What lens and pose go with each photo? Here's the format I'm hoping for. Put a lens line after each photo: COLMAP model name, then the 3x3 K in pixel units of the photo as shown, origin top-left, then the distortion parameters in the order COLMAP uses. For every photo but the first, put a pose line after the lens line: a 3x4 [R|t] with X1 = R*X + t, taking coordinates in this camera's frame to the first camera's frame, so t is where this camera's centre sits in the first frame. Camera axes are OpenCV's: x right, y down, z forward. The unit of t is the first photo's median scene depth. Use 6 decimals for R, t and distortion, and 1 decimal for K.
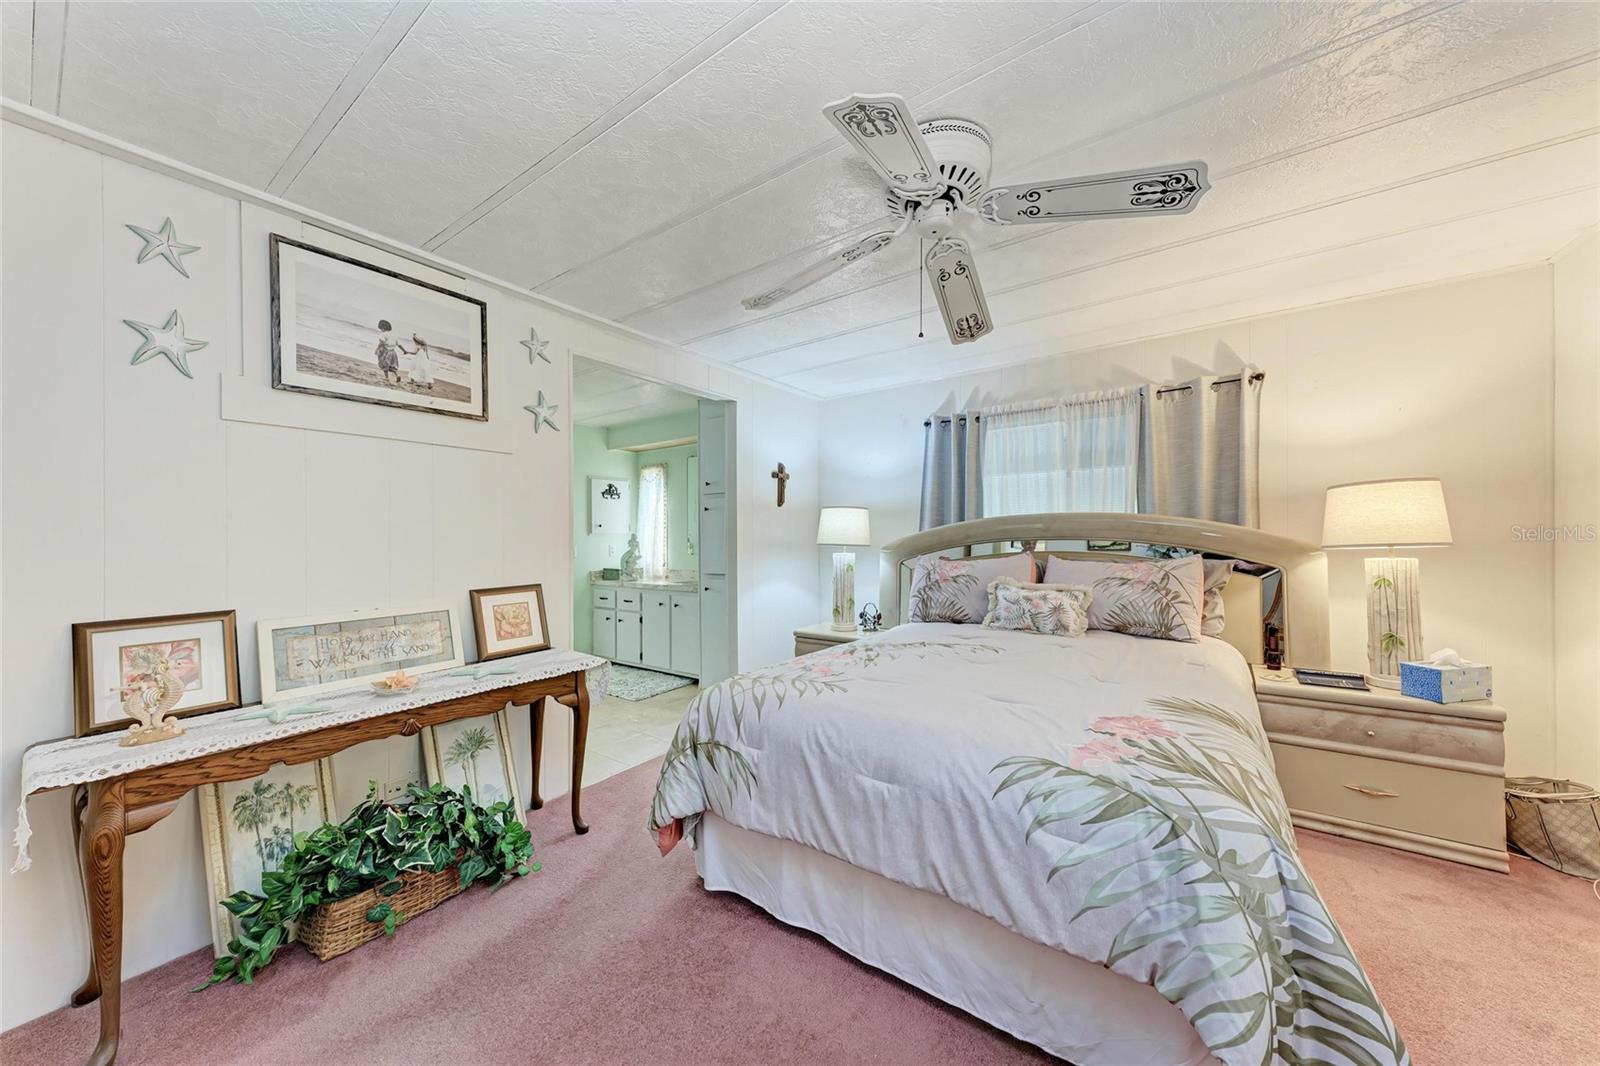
lens RADIAL K [[550.1, 0, 802.5], [0, 550.1, 537.8], [0, 0, 1]] dist [0.014564, -0.000381]
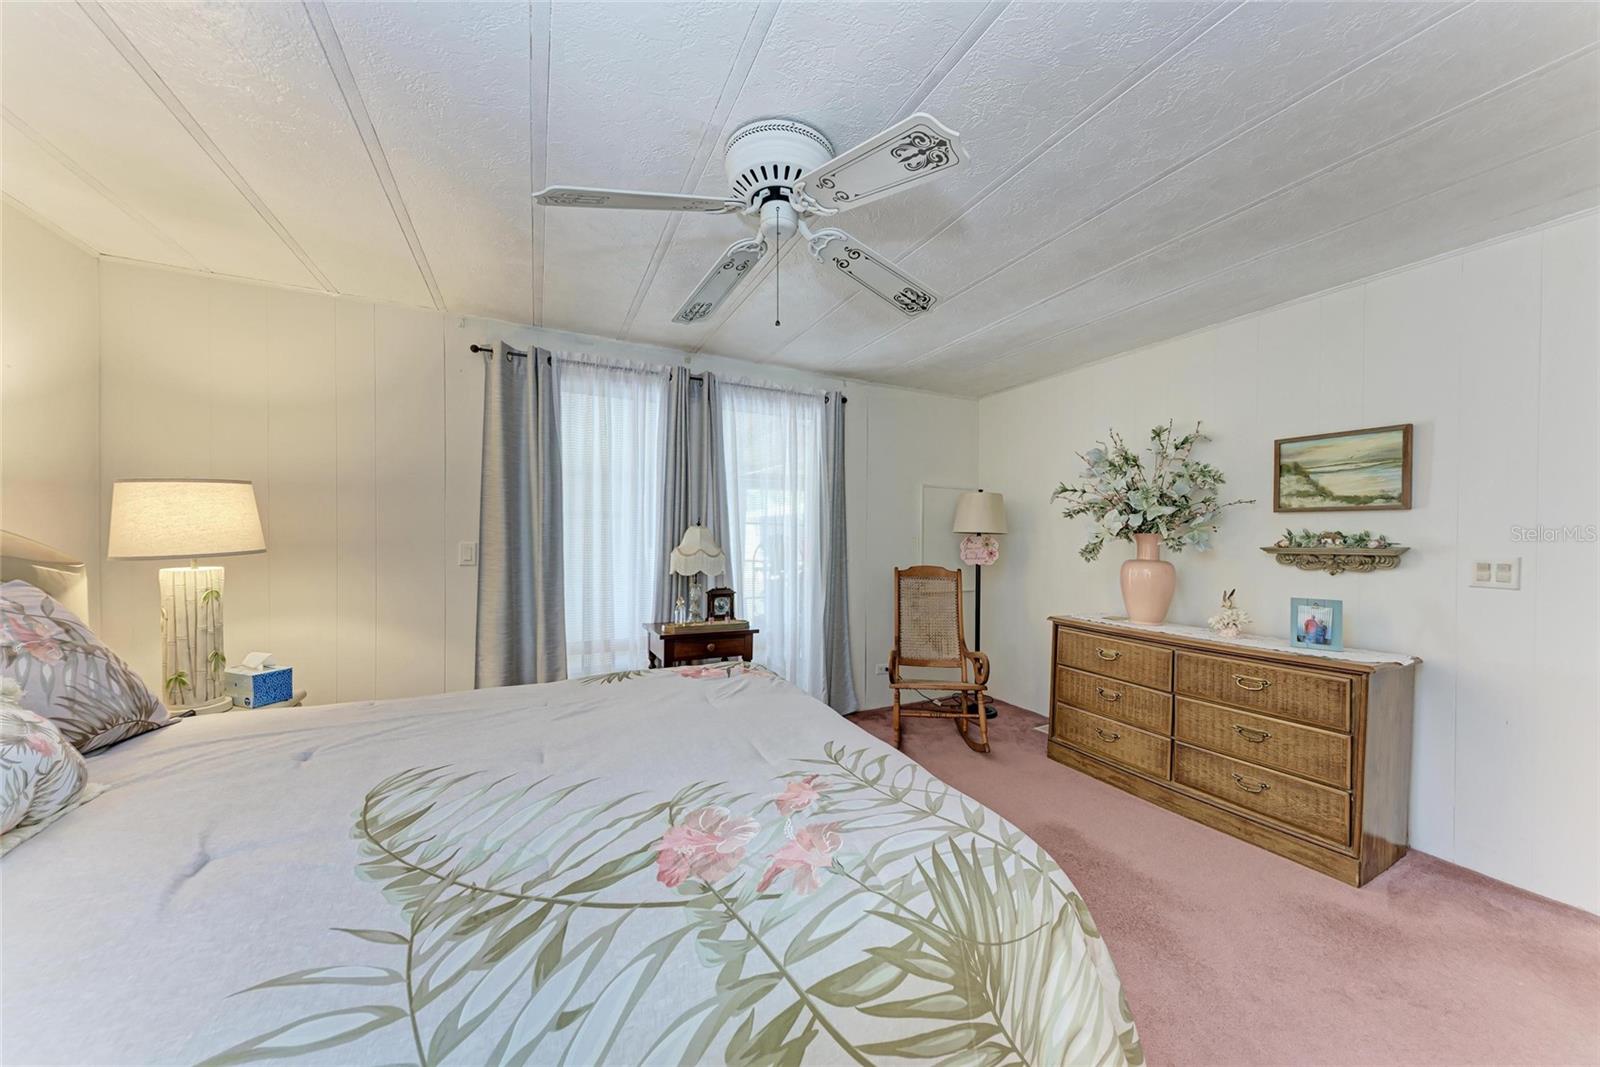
lens RADIAL K [[550.1, 0, 807.7], [0, 550.1, 546.8], [0, 0, 1]] dist [0.014564, -0.000381]
pose [[-0.881009, -0.003091, 0.473089, -0.229282], [0.007778, 0.999749, 0.021018, -0.008110], [-0.473035, 0.022197, -0.880764, 1.516518]]
